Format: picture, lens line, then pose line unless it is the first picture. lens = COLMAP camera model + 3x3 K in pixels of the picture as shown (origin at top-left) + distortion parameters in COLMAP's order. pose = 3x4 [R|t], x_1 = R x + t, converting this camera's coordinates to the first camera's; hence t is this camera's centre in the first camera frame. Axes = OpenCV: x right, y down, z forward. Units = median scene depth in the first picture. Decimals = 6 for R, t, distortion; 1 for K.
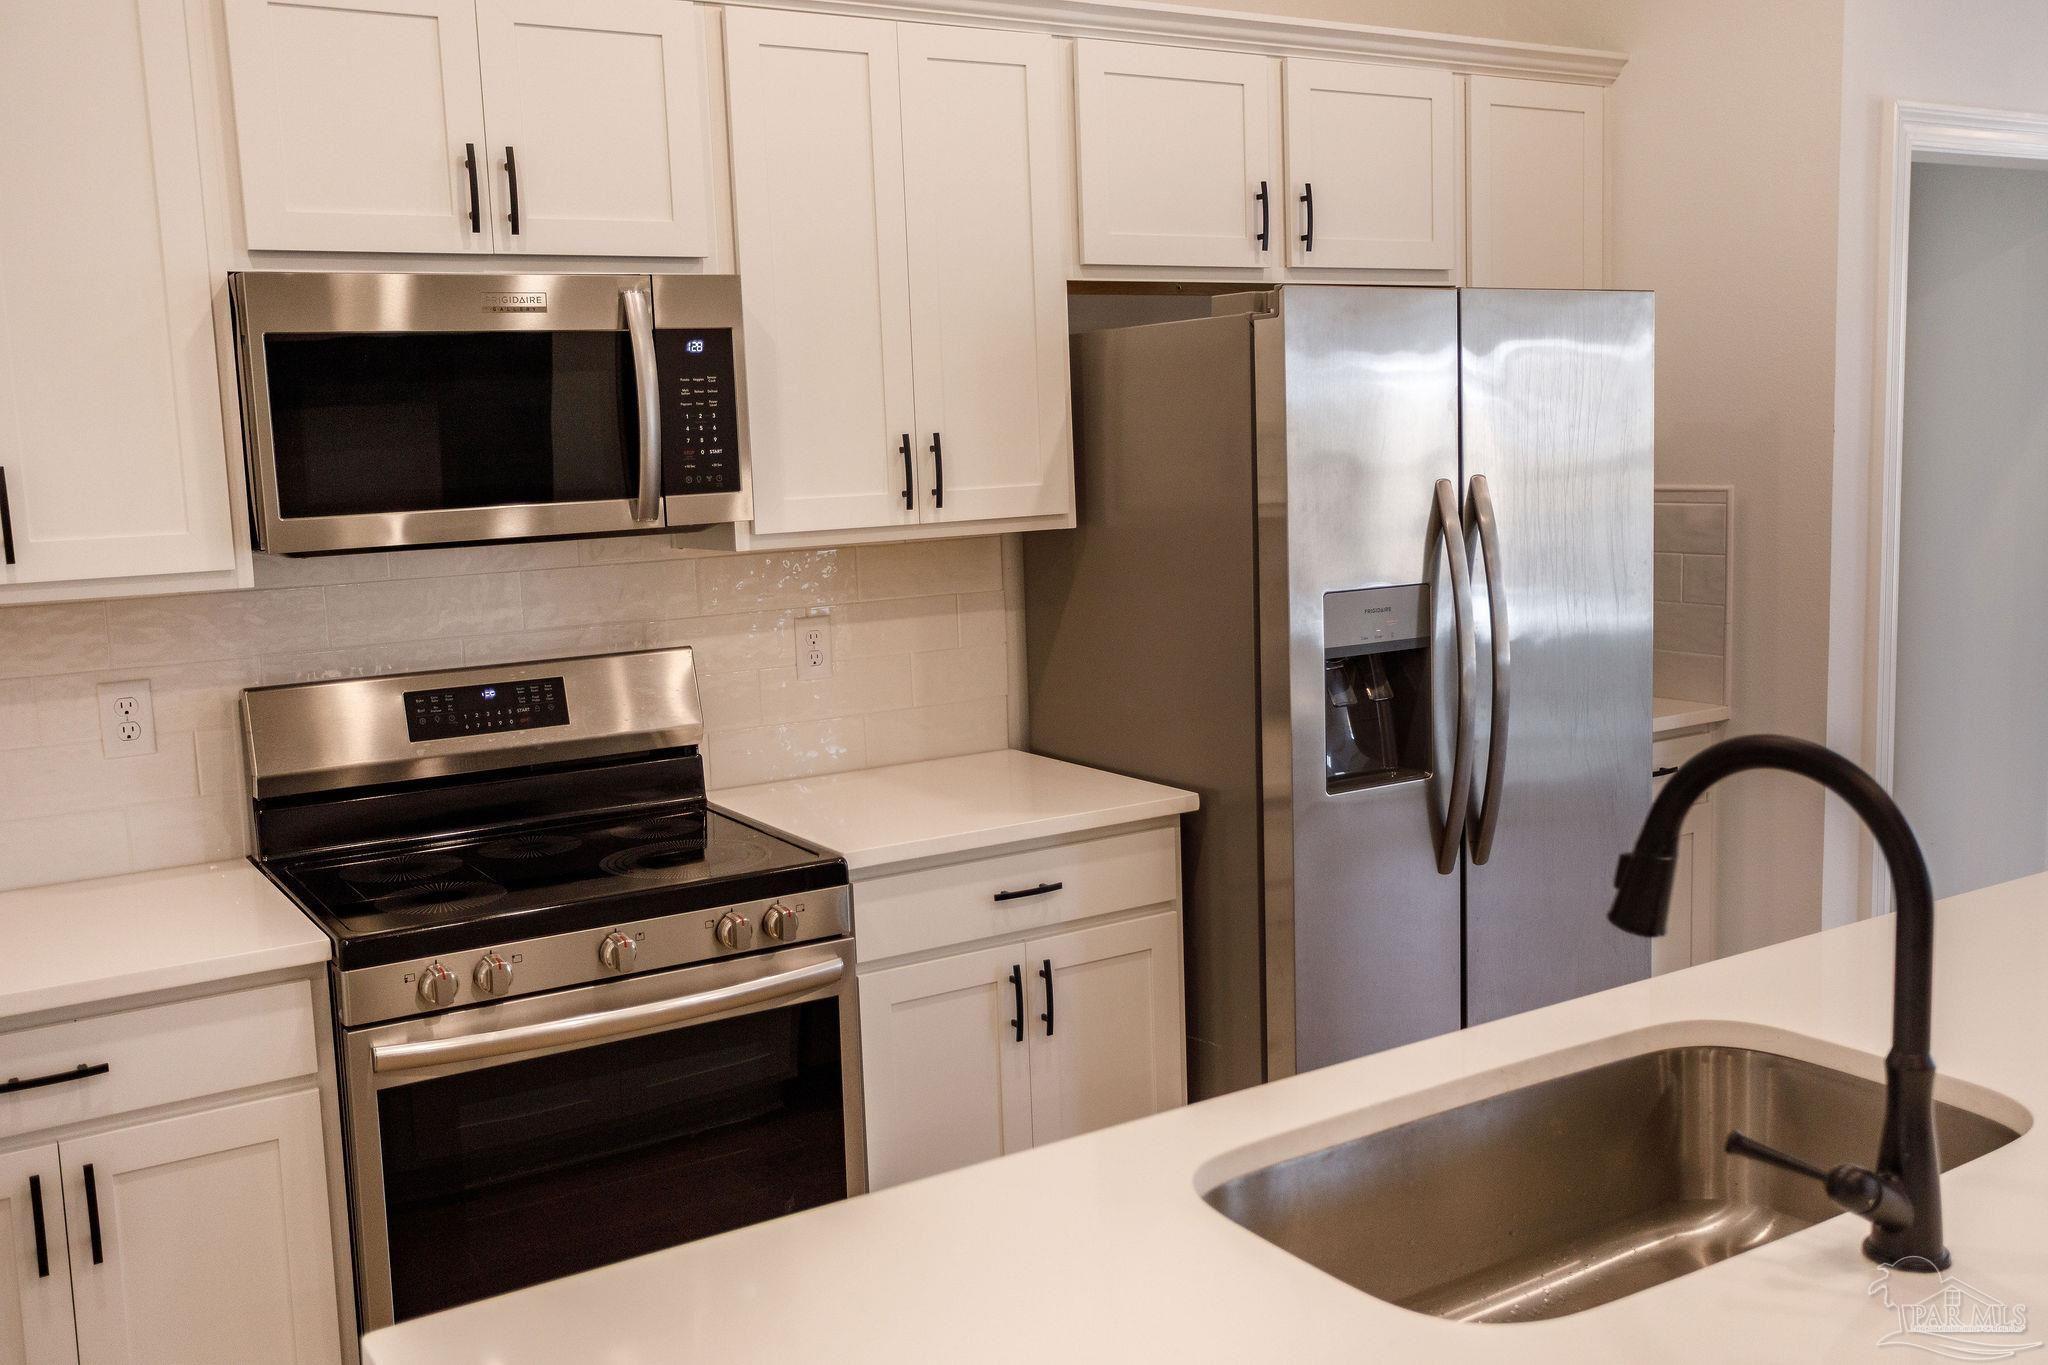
lens RADIAL K [[1845.0, 0, 958.8], [0, 1845.0, 655.8], [0, 0, 1]] dist [0.009789, -0.003750]
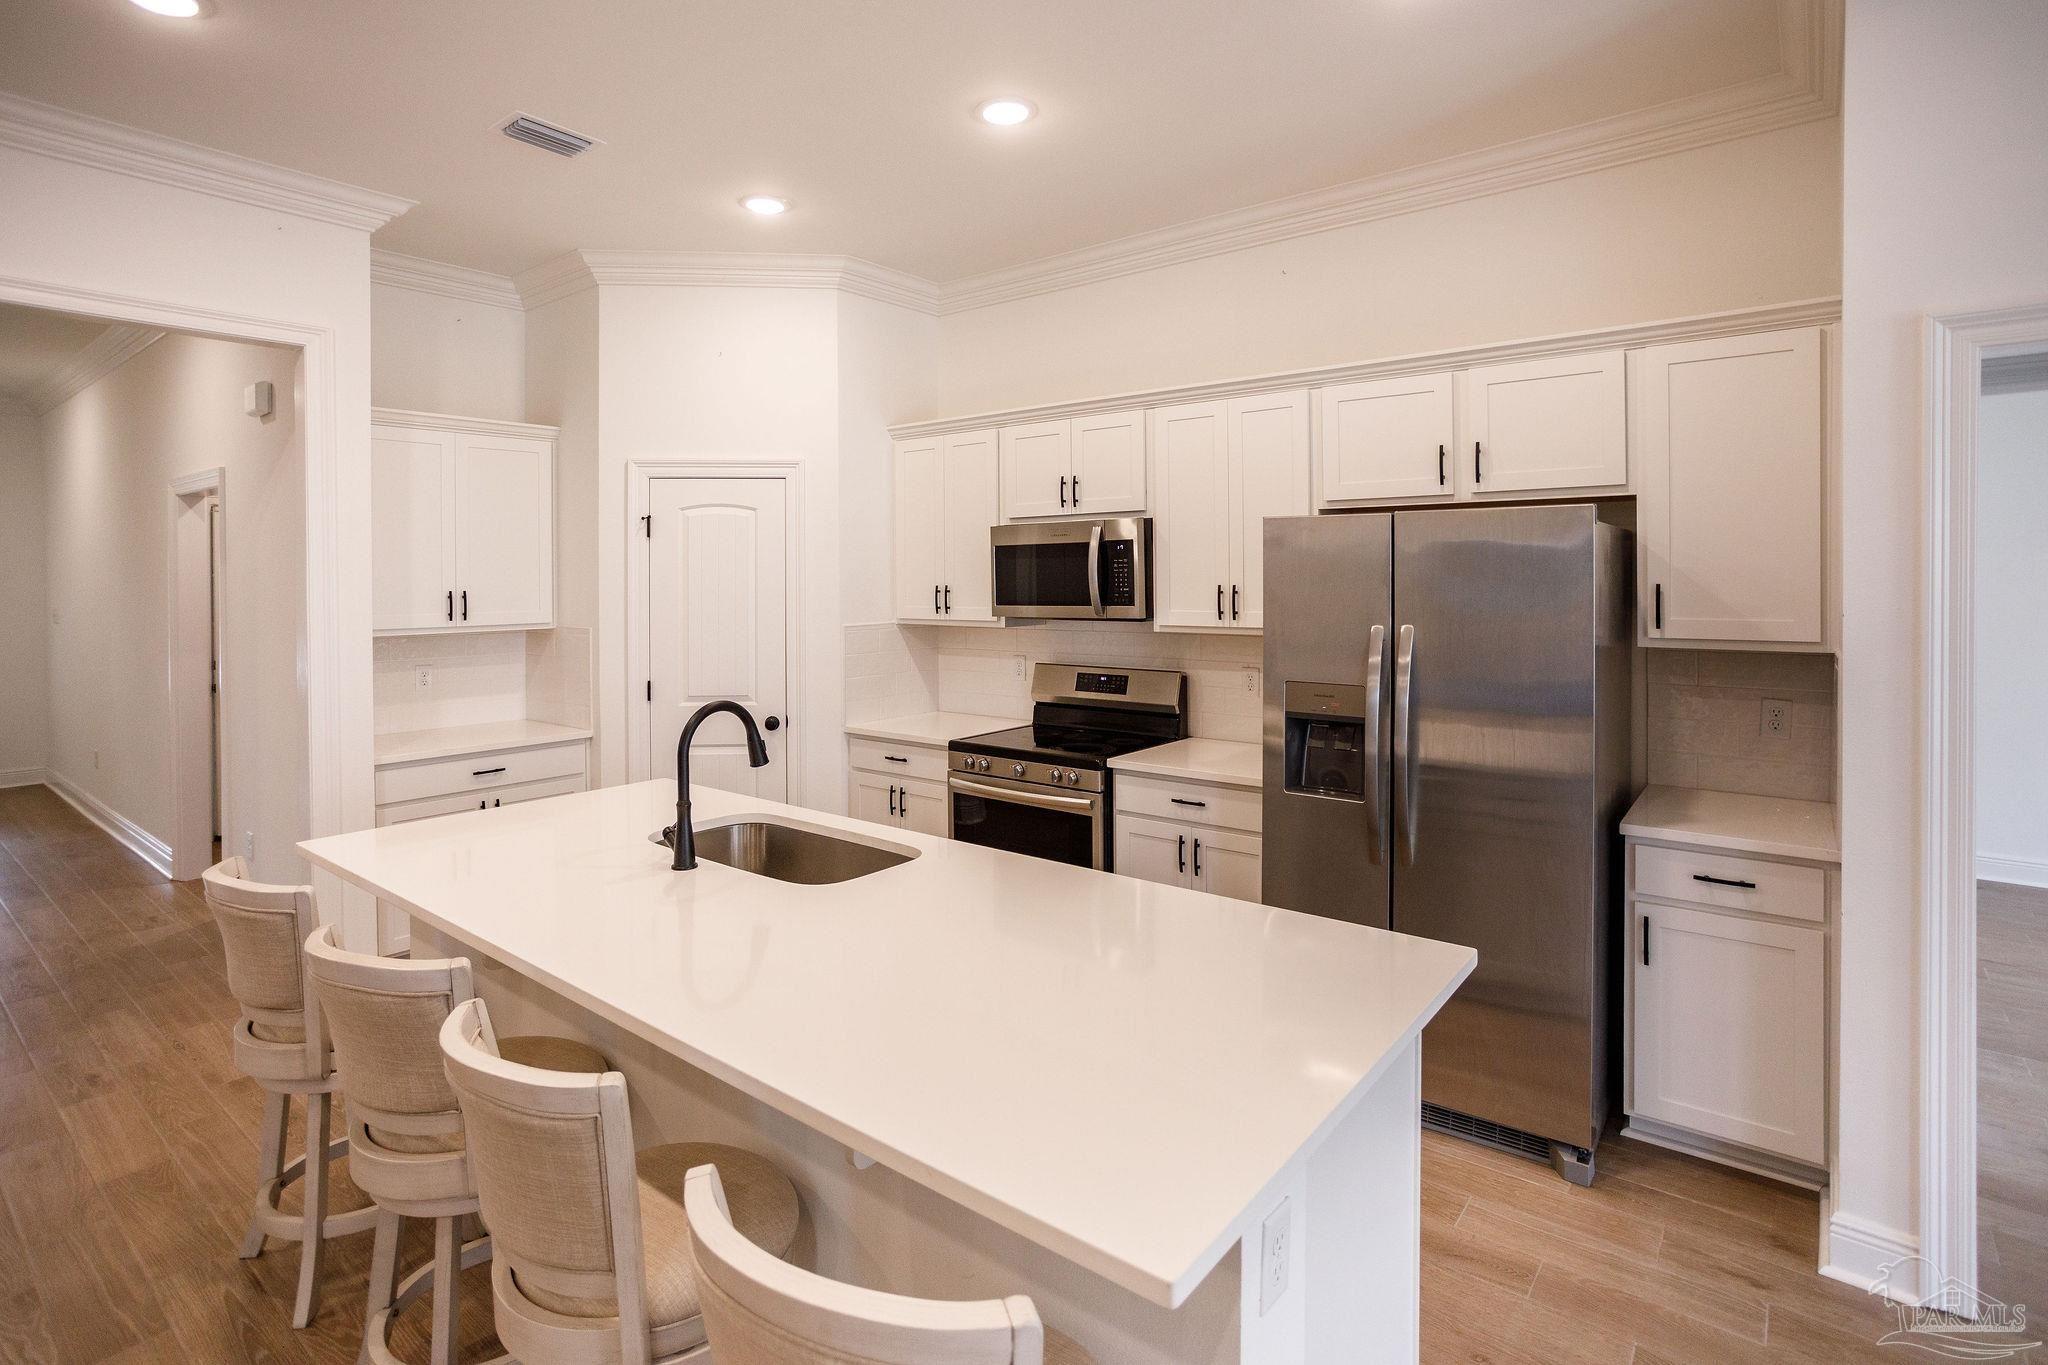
lens RADIAL K [[994.5, 0, 1025.7], [0, 994.5, 583.0], [0, 0, 1]] dist [-0.039603, 0.016063]
pose [[0.352571, 0.042029, -0.934841, 1.021327], [-0.116793, 0.993156, 0.000603, -0.101193], [0.928468, 0.108970, 0.355067, 0.393070]]
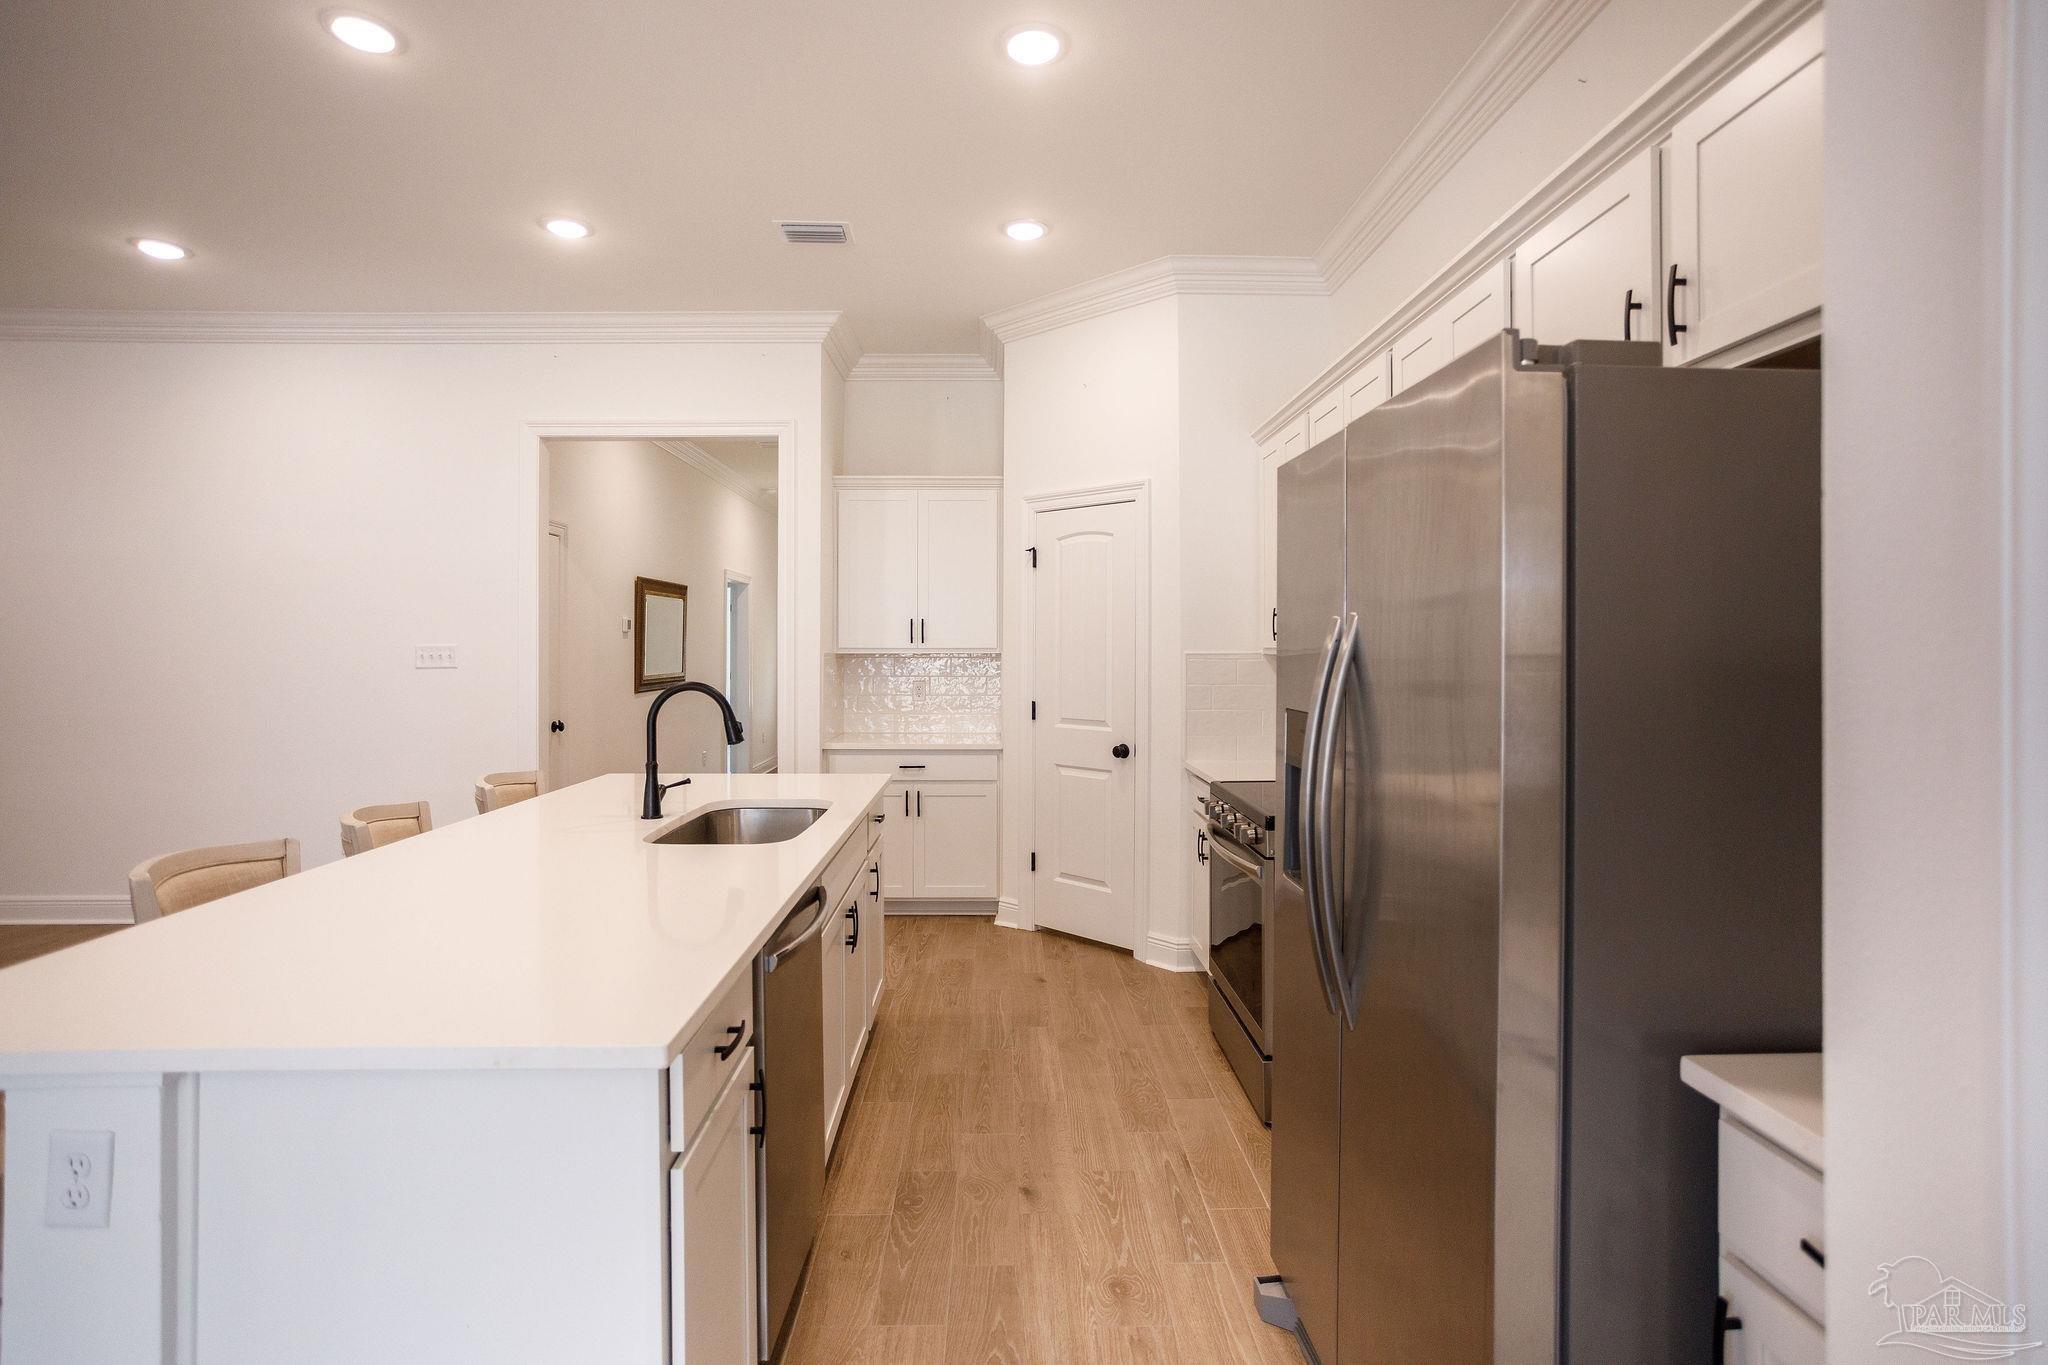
lens RADIAL K [[994.5, 0, 1040.9], [0, 994.5, 646.9], [0, 0, 1]] dist [-0.039603, 0.016063]
pose [[-0.483919, 0.036825, -0.874338, 0.843684], [-0.084355, 0.992499, 0.088490, -0.118334], [0.871038, 0.116576, -0.477182, 1.166750]]
